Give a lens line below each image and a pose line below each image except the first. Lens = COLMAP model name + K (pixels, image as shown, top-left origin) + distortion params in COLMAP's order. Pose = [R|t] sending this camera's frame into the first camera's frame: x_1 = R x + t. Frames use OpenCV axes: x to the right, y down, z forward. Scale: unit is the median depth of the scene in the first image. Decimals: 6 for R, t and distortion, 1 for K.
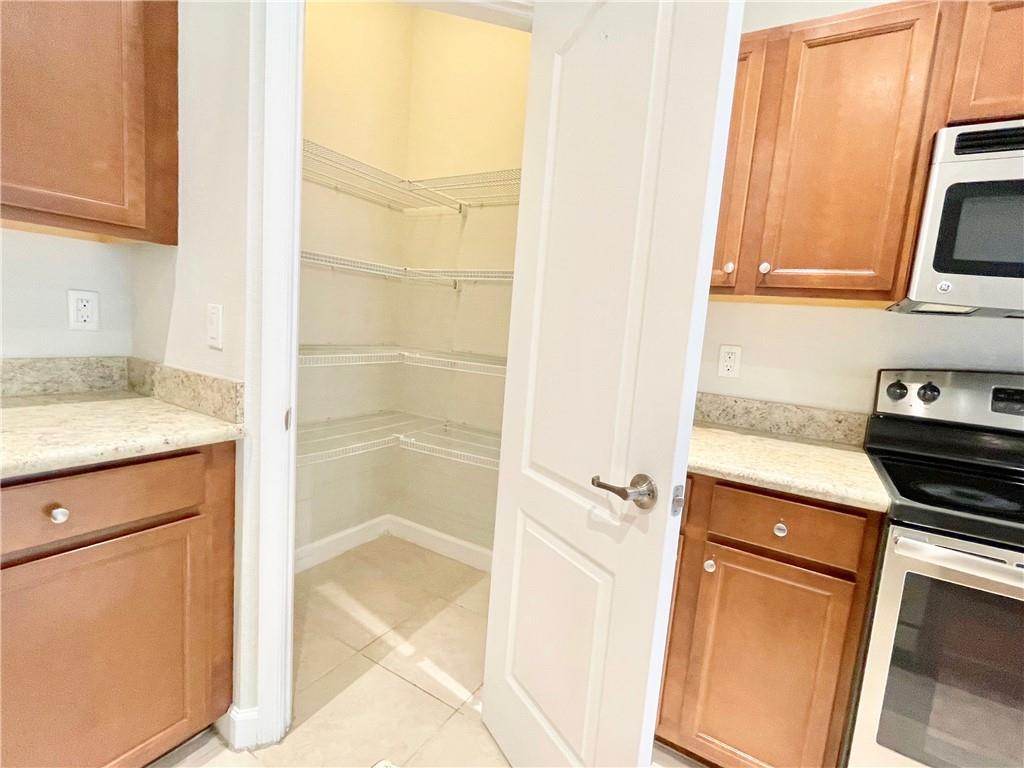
lens RADIAL K [[481.9, 0, 512.0], [0, 481.9, 384.0], [0, 0, 1]] dist [-0.001408, -0.000292]
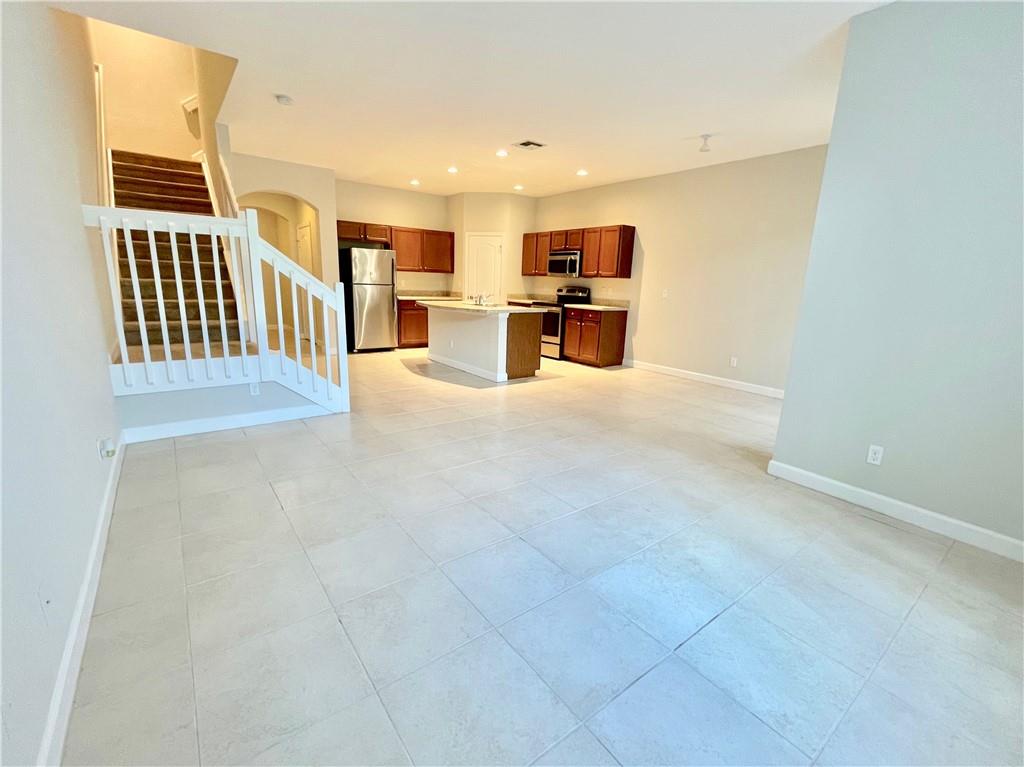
lens RADIAL K [[439.6, 0, 512.0], [0, 439.6, 383.5], [0, 0, 1]] dist [-0.002035, -0.000358]
pose [[0.927886, 0.035301, -0.371188, 2.578766], [-0.005084, 0.996614, 0.082071, 0.795198], [0.372828, -0.074265, 0.924924, -4.838239]]
